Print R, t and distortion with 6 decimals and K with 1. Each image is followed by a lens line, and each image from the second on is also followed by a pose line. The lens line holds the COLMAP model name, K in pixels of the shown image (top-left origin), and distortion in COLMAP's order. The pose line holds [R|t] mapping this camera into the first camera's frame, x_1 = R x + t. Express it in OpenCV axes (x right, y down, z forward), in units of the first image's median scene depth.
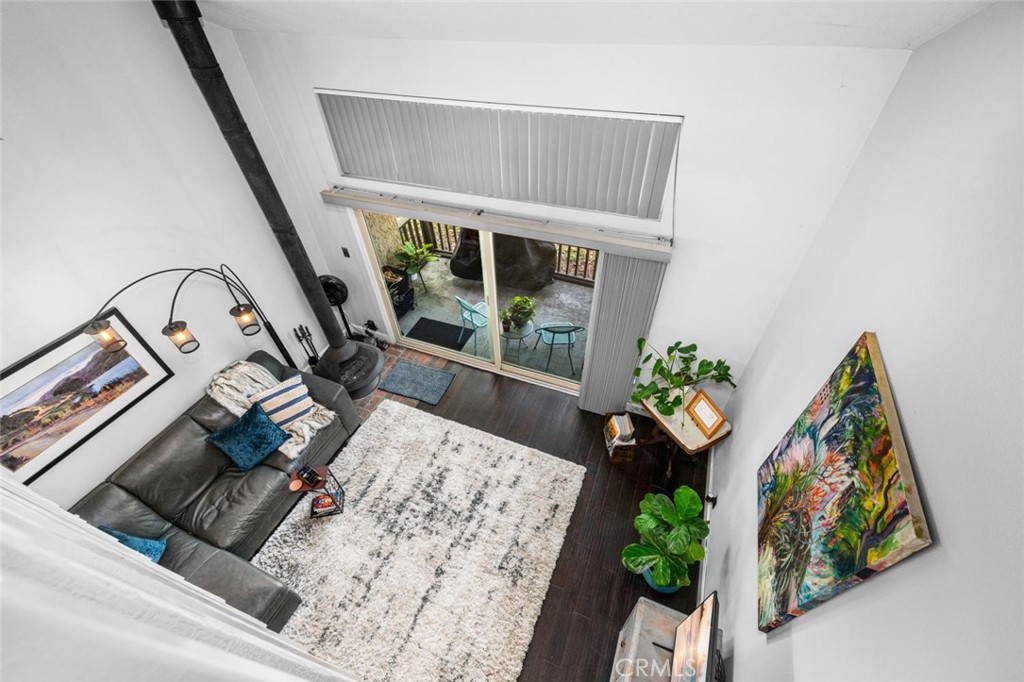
lens RADIAL K [[411.8, 0, 509.7], [0, 411.8, 331.9], [0, 0, 1]] dist [-0.002015, -0.000354]
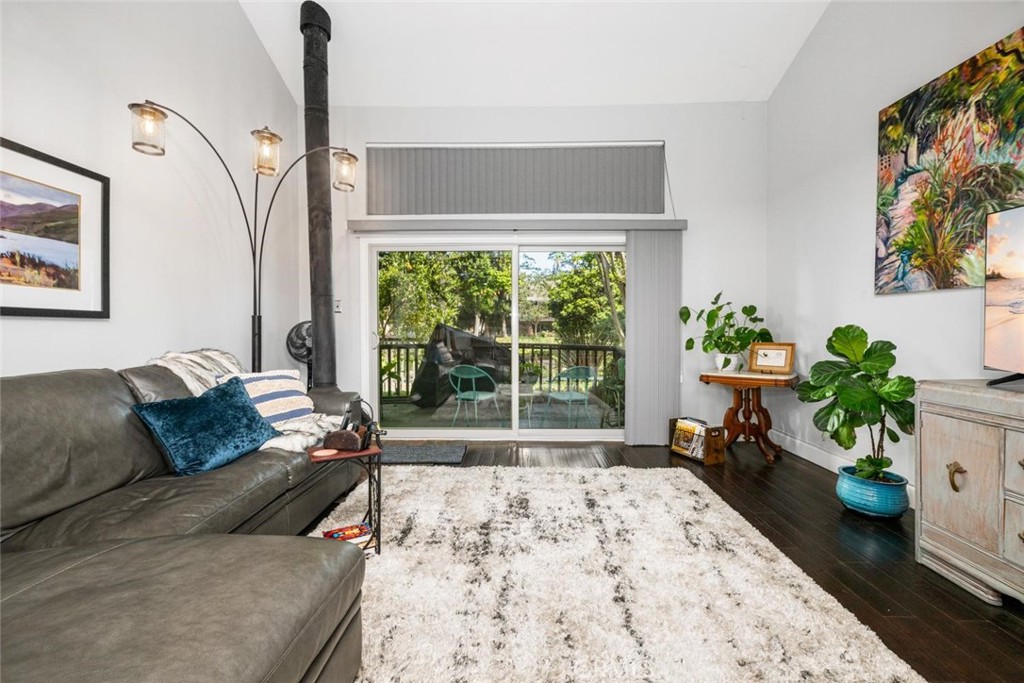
lens RADIAL K [[411.8, 0, 509.7], [0, 411.8, 332.4], [0, 0, 1]] dist [-0.002015, -0.000354]
pose [[0.934922, 0.032341, 0.353376, -0.521310], [0.219169, 0.730567, -0.646712, 0.710148], [-0.279080, 0.682075, 0.675935, 0.479177]]
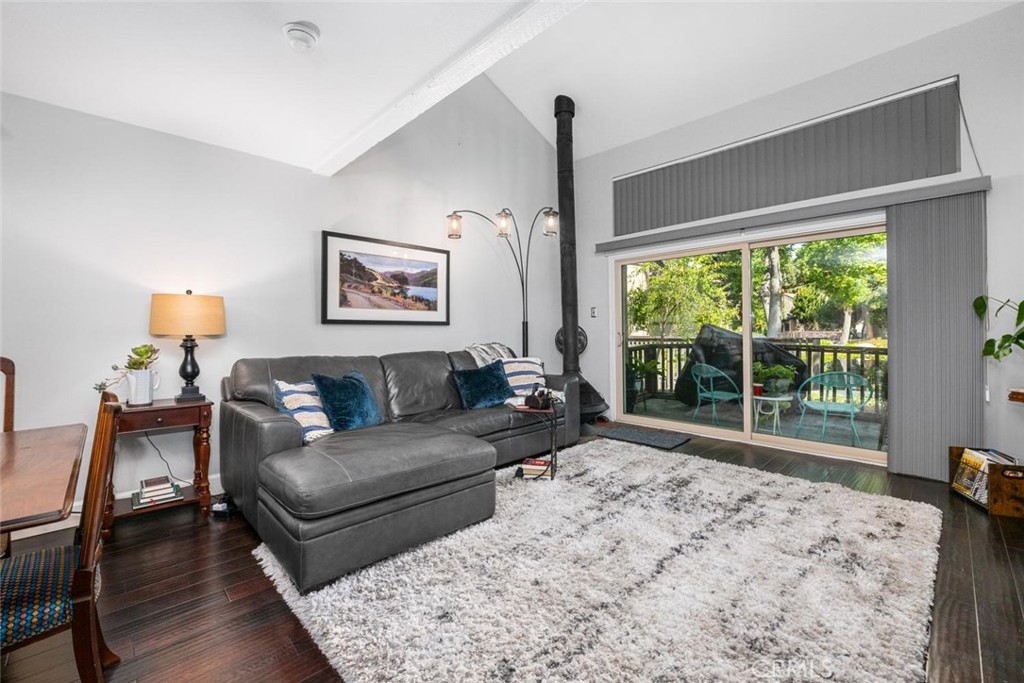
lens RADIAL K [[423.6, 0, 523.1], [0, 423.6, 325.2], [0, 0, 1]] dist [0.000771, 0.000093]
pose [[0.921269, 0.023402, -0.388221, -0.180596], [-0.285899, 0.717481, -0.635203, 0.879350], [0.263677, 0.696185, 0.667684, 0.288686]]
